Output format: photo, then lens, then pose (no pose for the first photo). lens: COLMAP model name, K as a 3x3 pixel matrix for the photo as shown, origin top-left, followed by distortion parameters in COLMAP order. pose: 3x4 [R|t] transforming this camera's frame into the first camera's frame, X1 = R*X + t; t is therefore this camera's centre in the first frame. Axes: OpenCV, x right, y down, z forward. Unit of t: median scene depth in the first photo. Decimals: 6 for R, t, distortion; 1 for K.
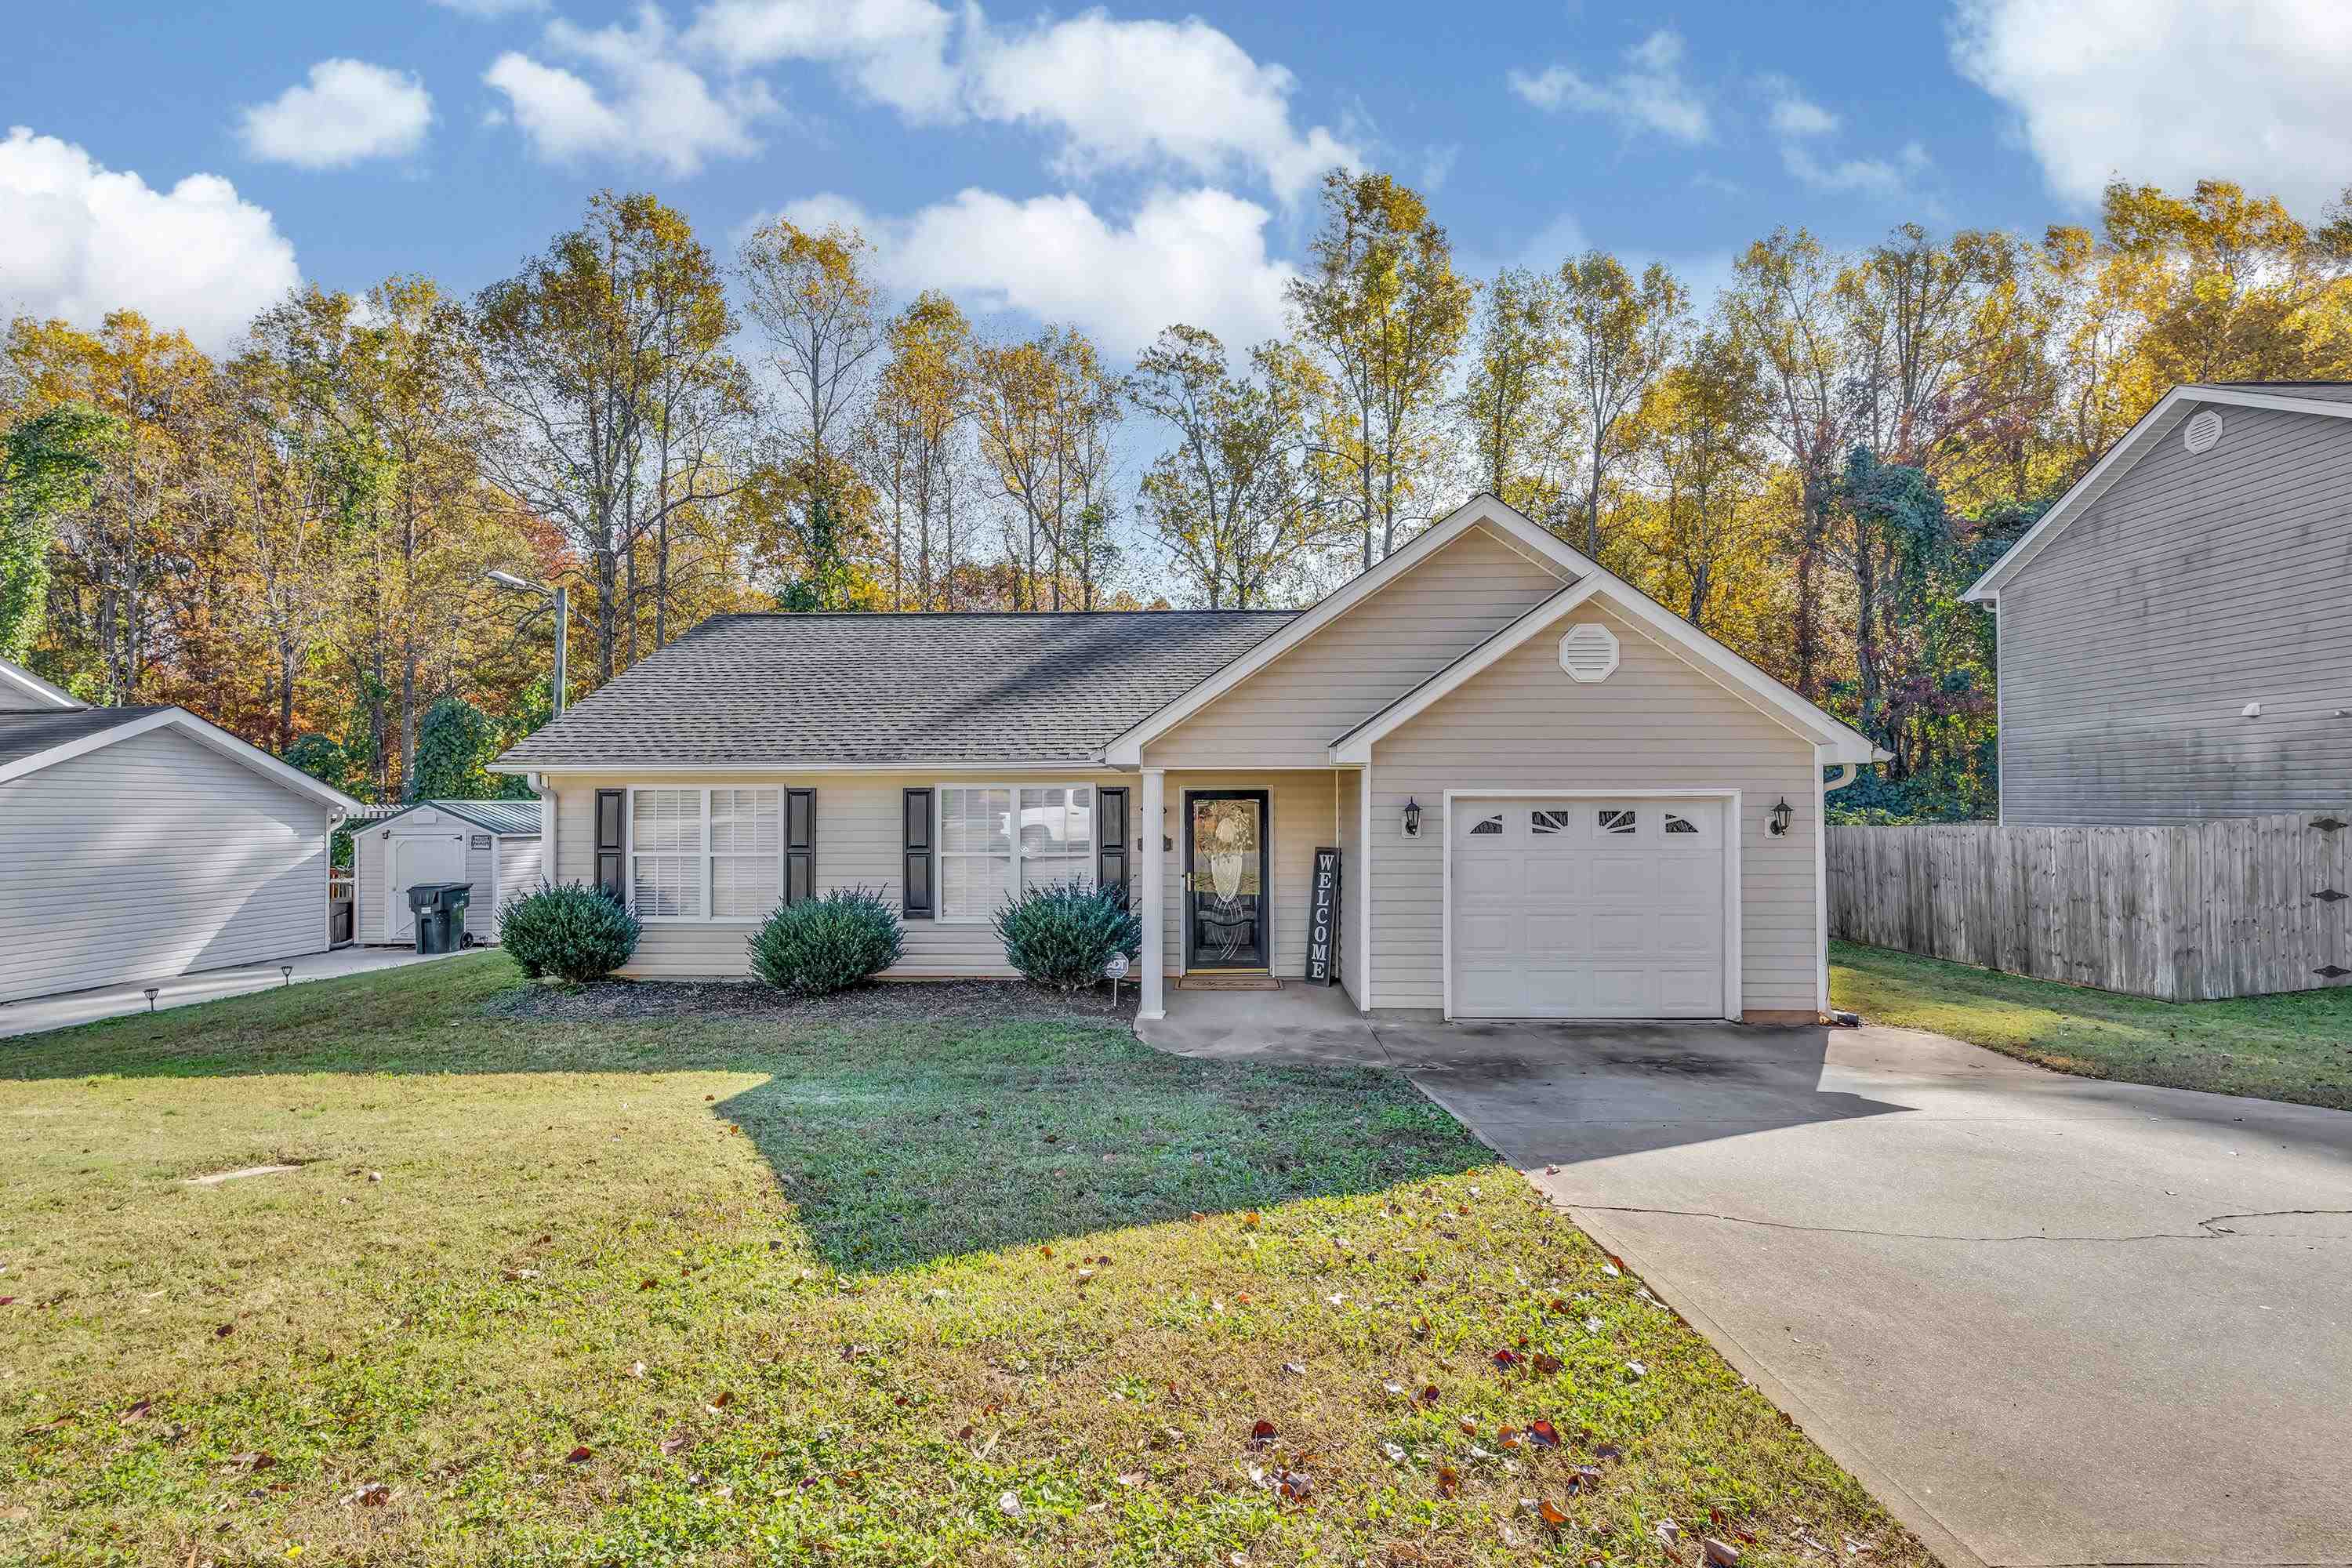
lens RADIAL K [[1067.3, 0, 1158.6], [0, 1067.3, 787.0], [0, 0, 1]] dist [-0.002156, -0.000101]
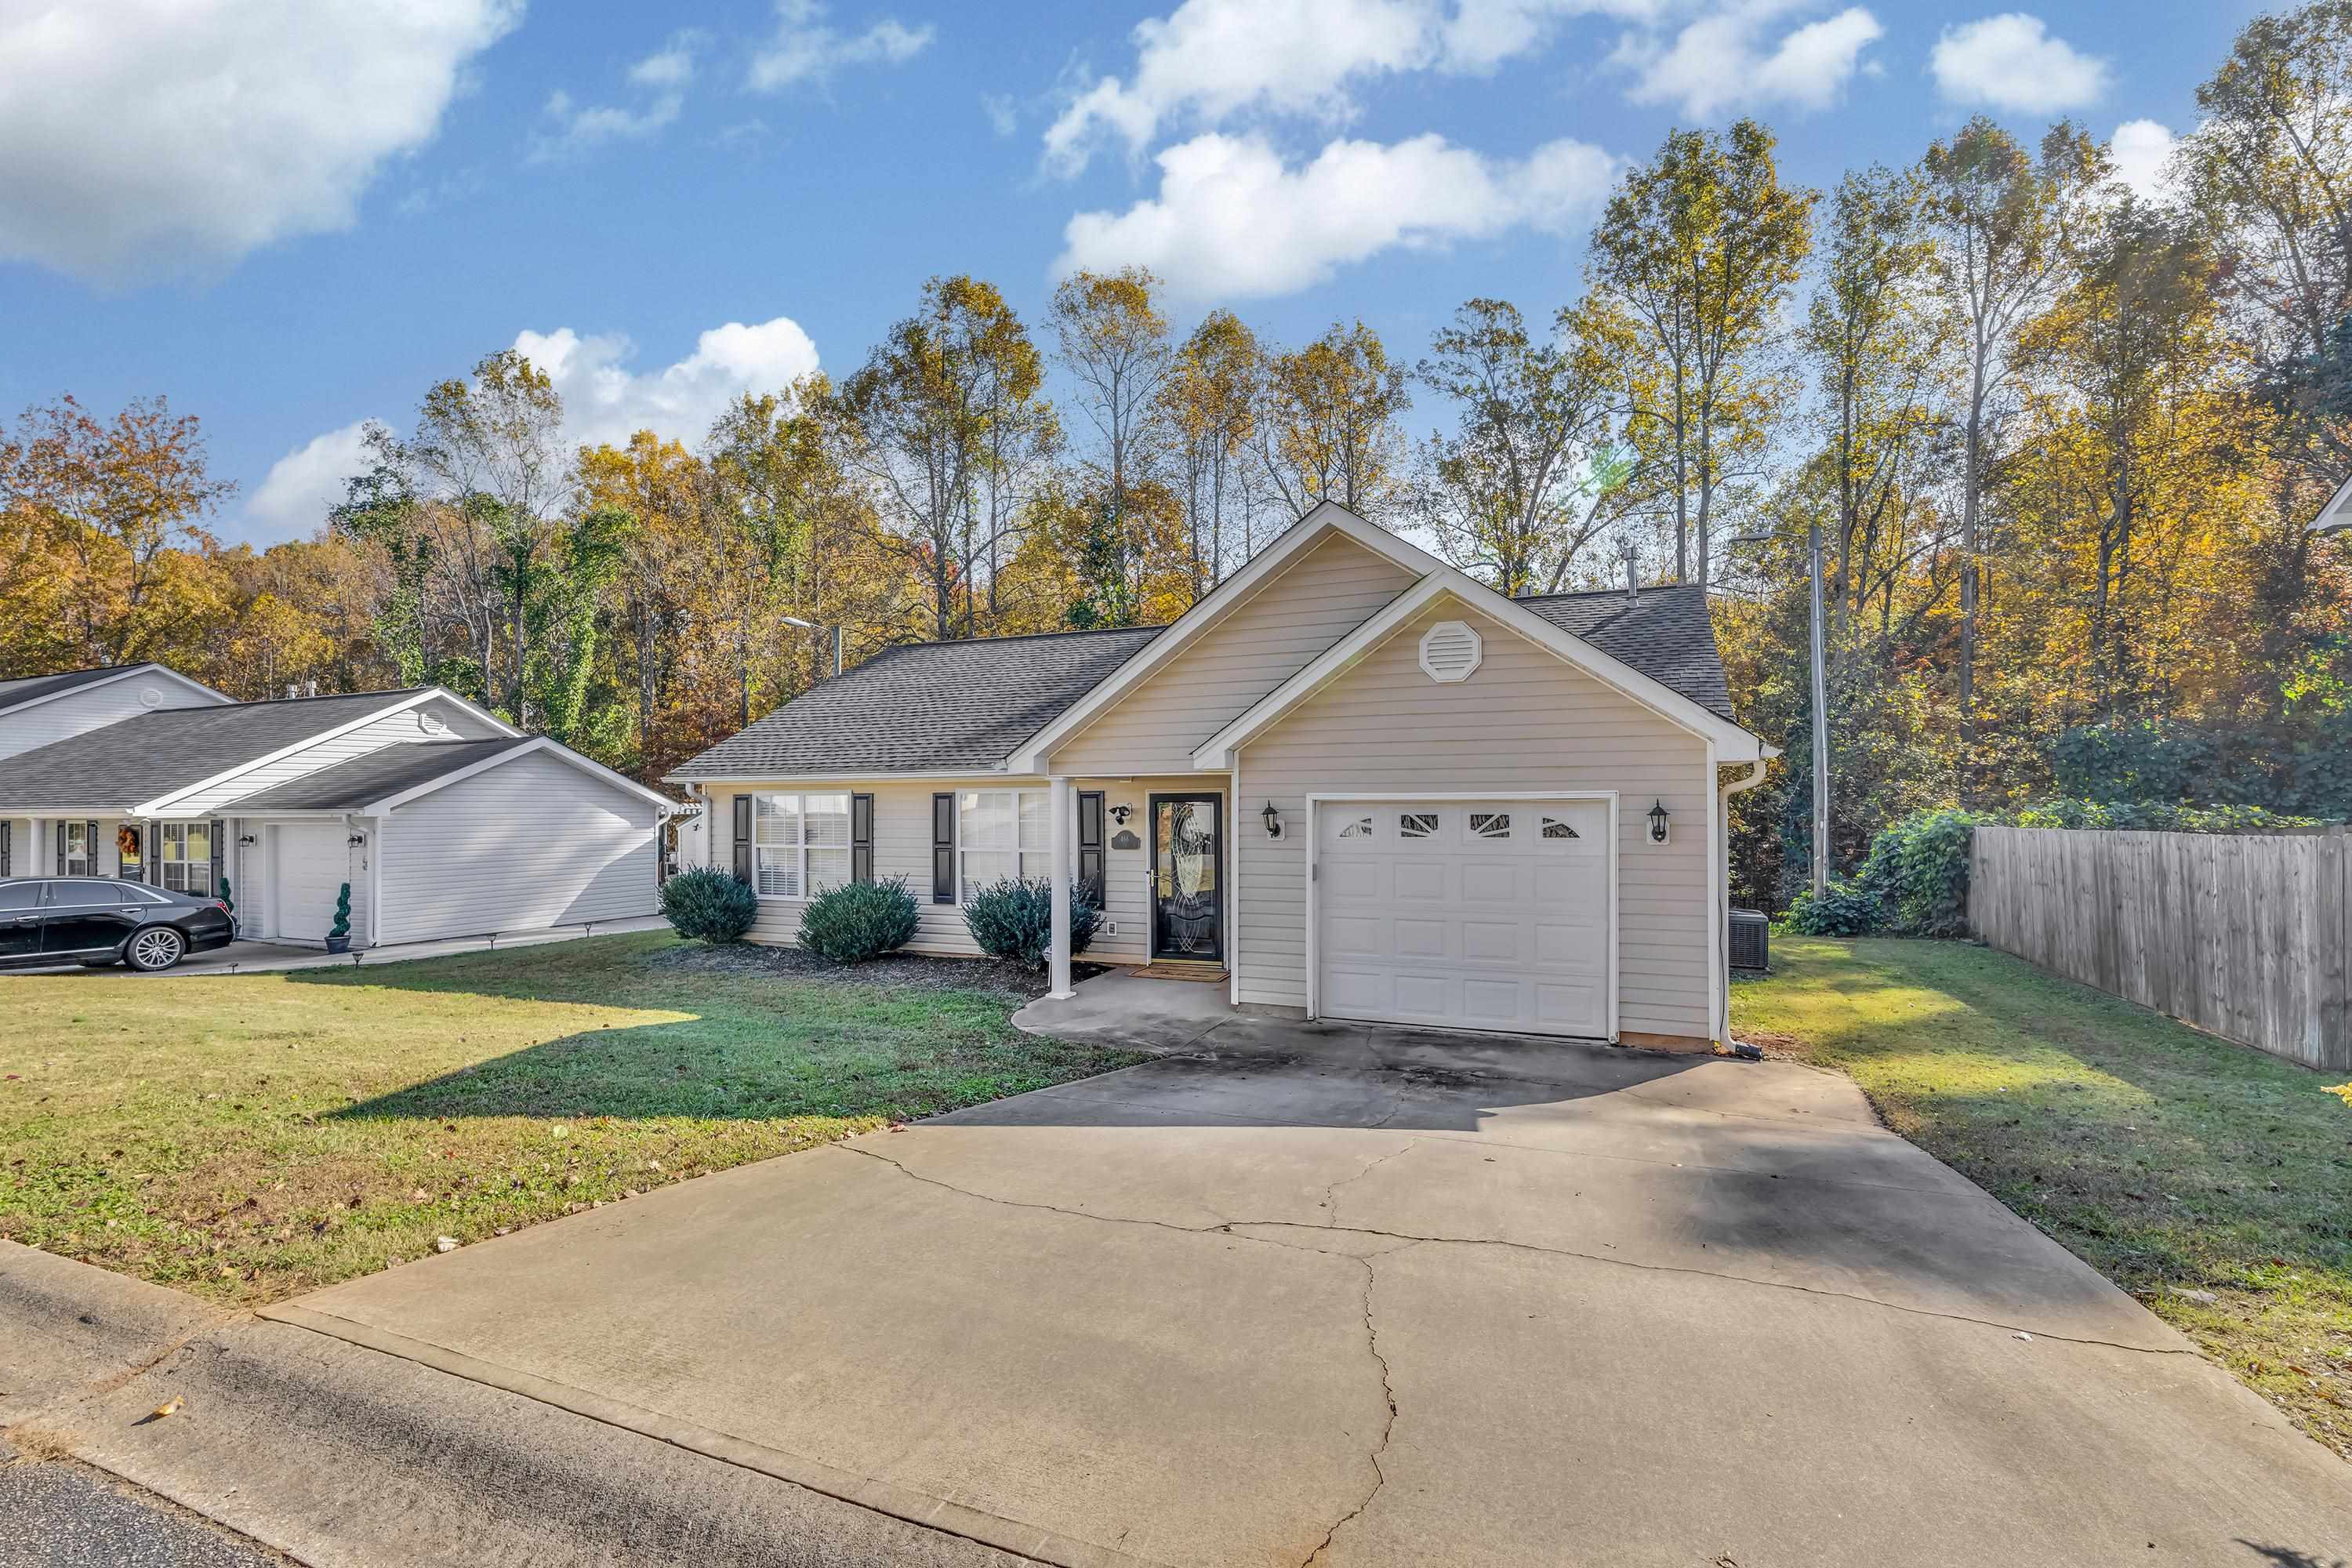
lens RADIAL K [[1067.3, 0, 1158.6], [0, 1067.3, 787.0], [0, 0, 1]] dist [-0.002156, -0.000101]
pose [[0.928111, -0.007493, -0.372229, 0.416996], [0.009969, 0.999939, 0.004729, -0.007870], [0.372171, -0.008099, 0.928129, -0.000381]]
